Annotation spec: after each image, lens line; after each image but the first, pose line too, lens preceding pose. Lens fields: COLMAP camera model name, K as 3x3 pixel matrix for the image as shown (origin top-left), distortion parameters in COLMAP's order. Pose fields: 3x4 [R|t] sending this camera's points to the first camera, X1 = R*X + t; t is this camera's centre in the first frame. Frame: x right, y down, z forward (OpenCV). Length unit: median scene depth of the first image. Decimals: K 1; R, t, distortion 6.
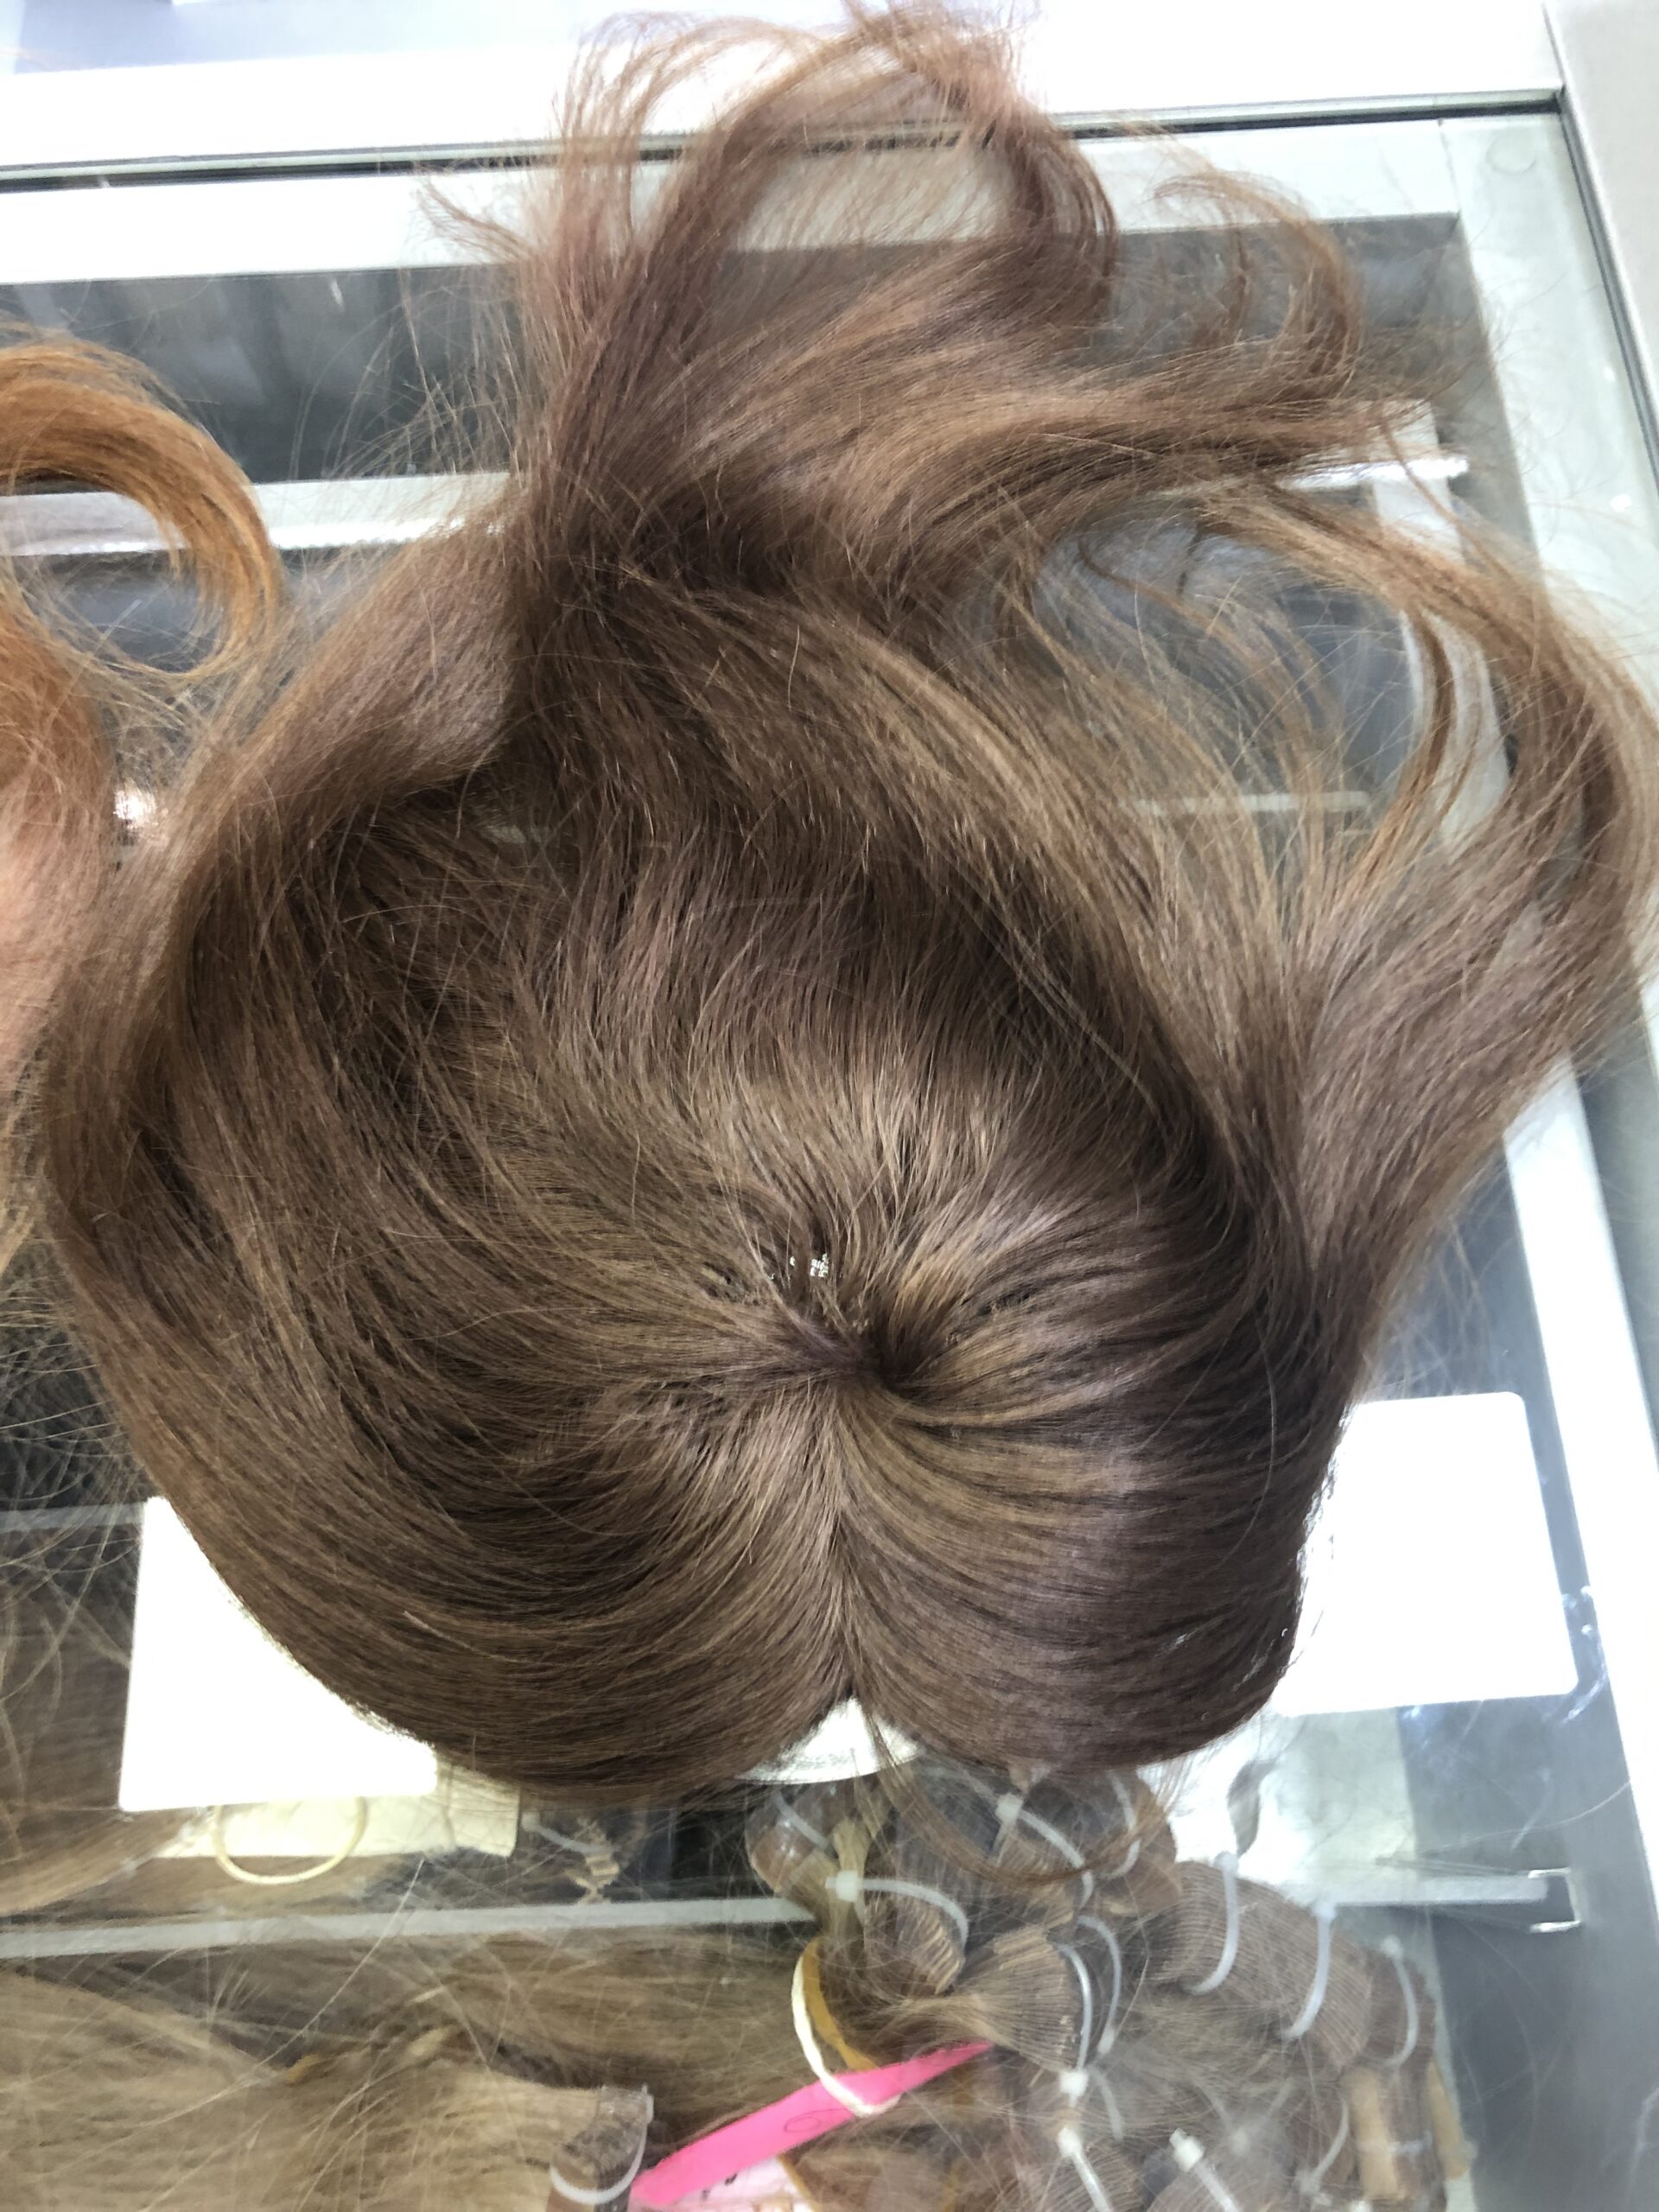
lens RADIAL K [[1827.6, 0, 813.6], [0, 1827.6, 1098.4], [0, 0, 1]] dist [0.006882, 0.003152]
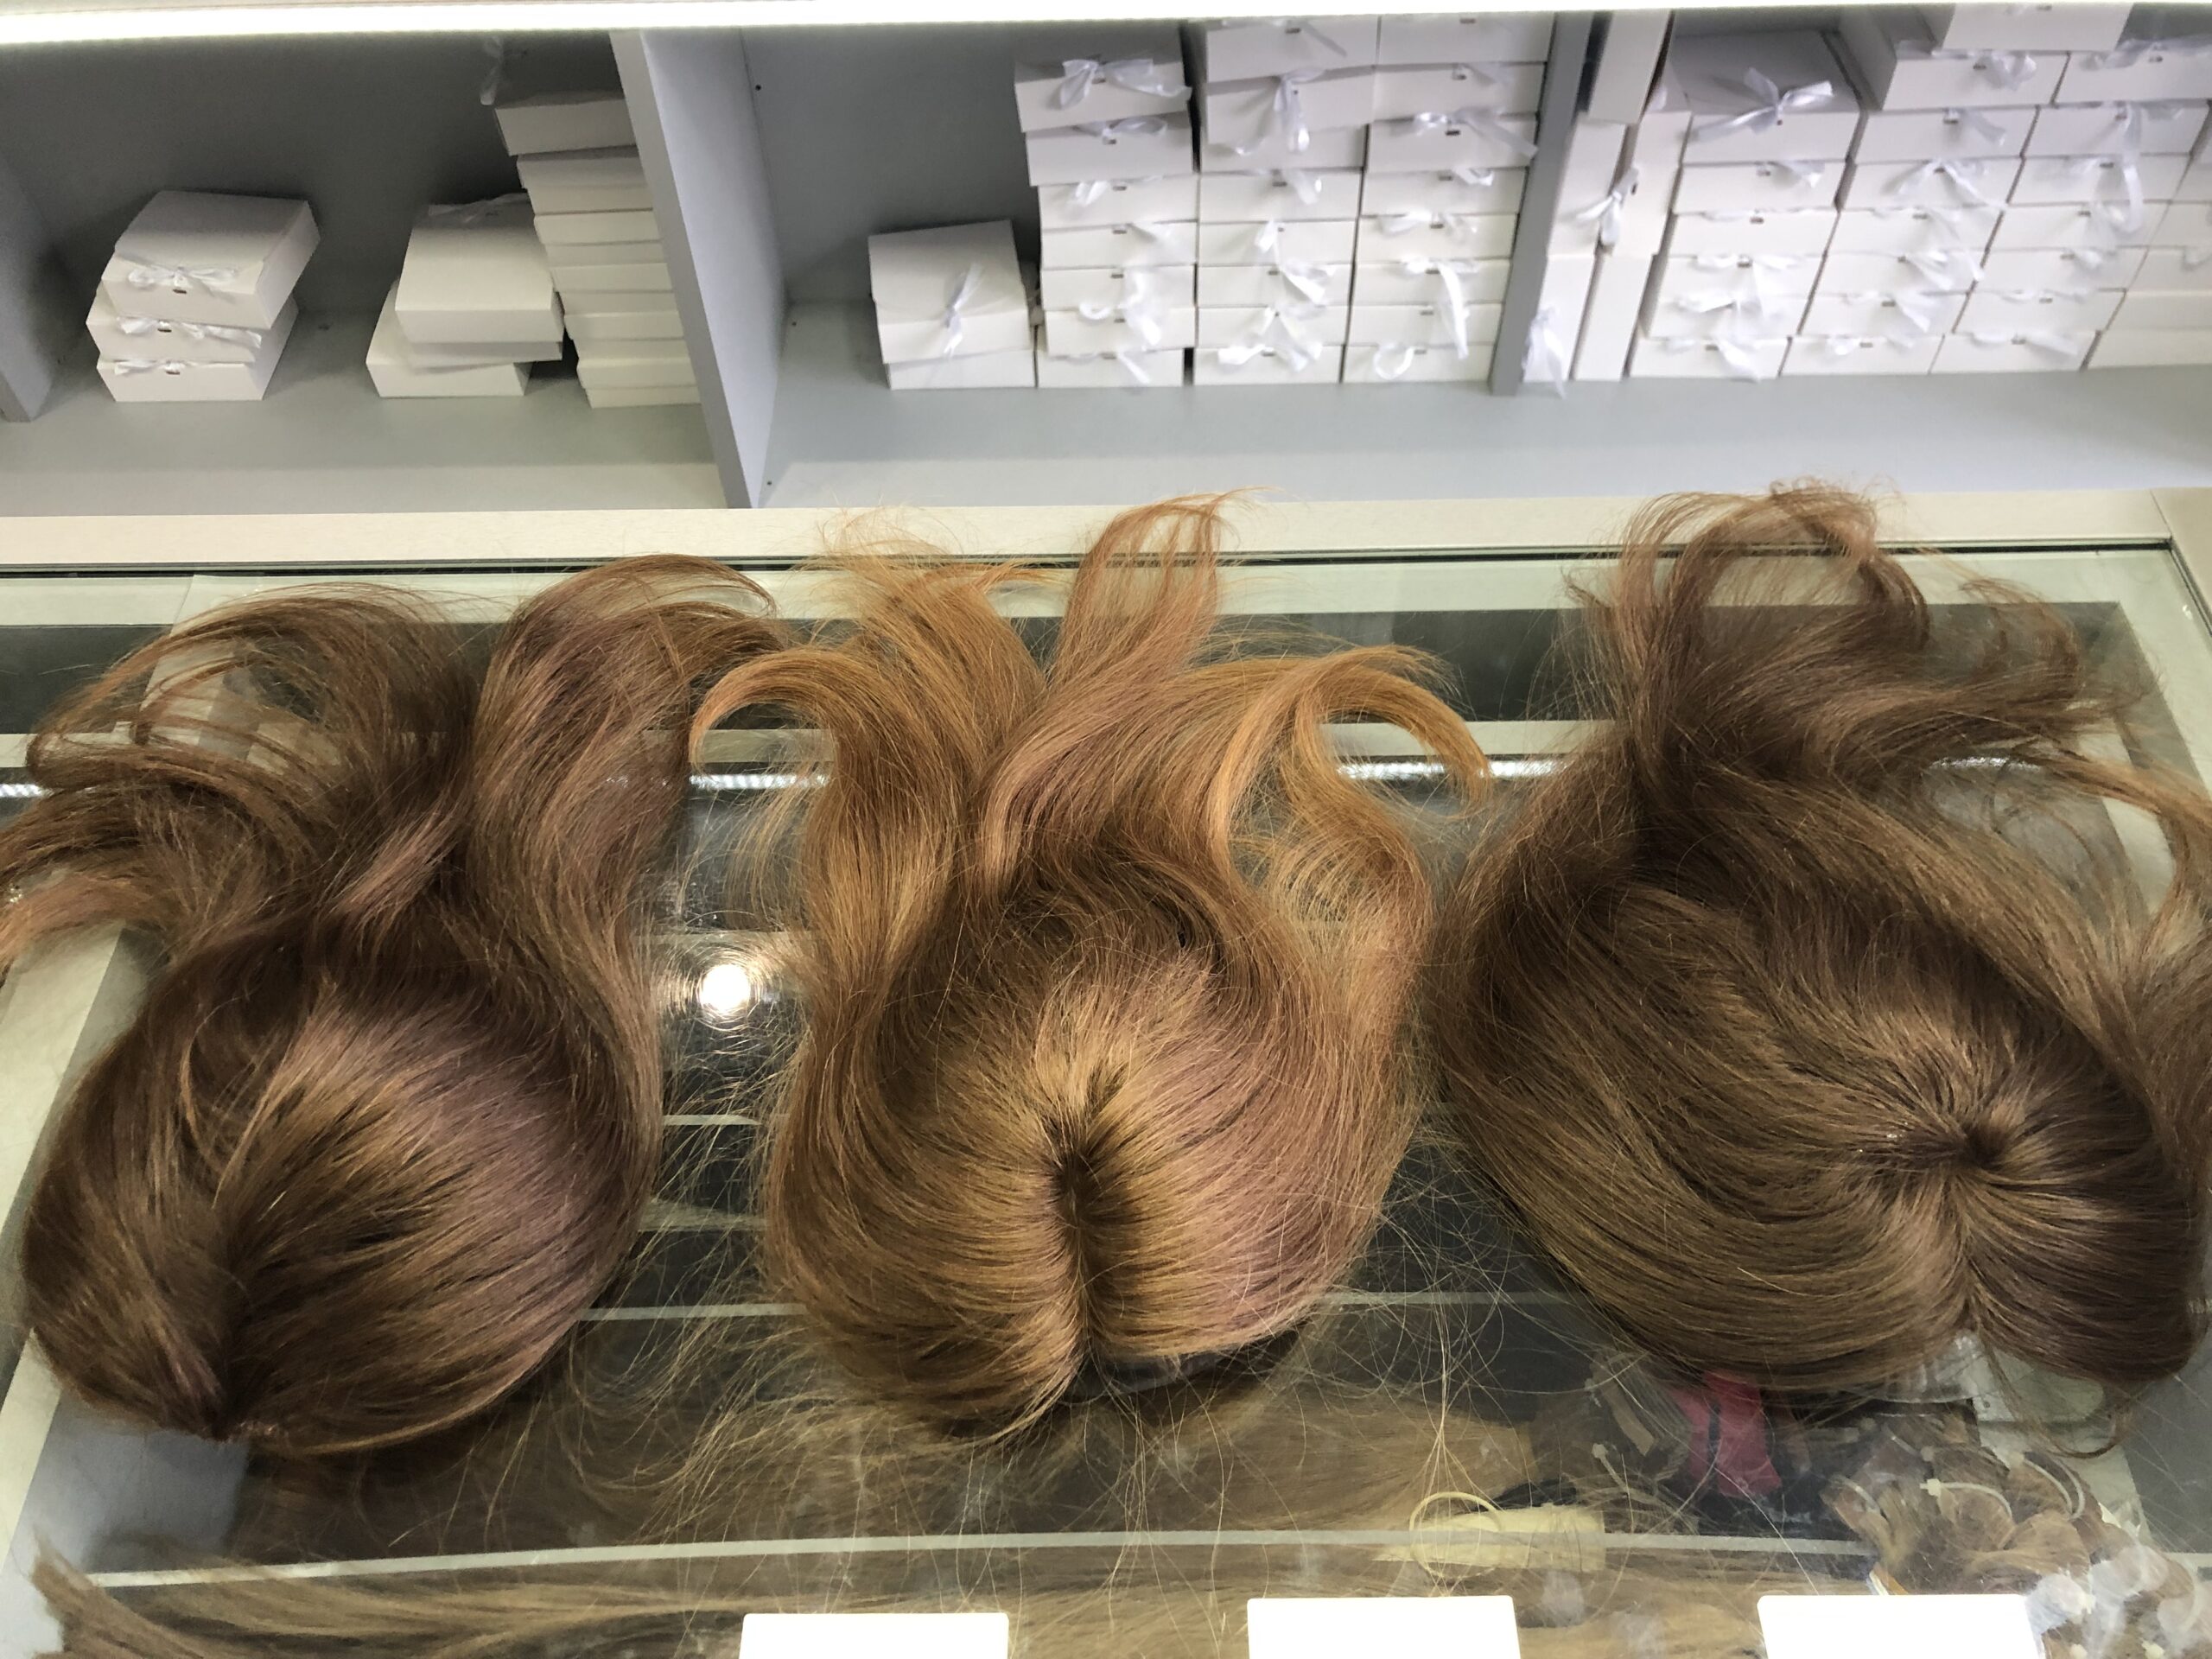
lens RADIAL K [[1827.6, 0, 1125.4], [0, 1827.6, 818.3], [0, 0, 1]] dist [0.006882, 0.003152]
pose [[0.998273, 0.040491, -0.042560, -0.536329], [-0.050933, 0.957568, -0.283670, 0.271163], [0.029268, 0.285348, 0.957977, -0.672561]]
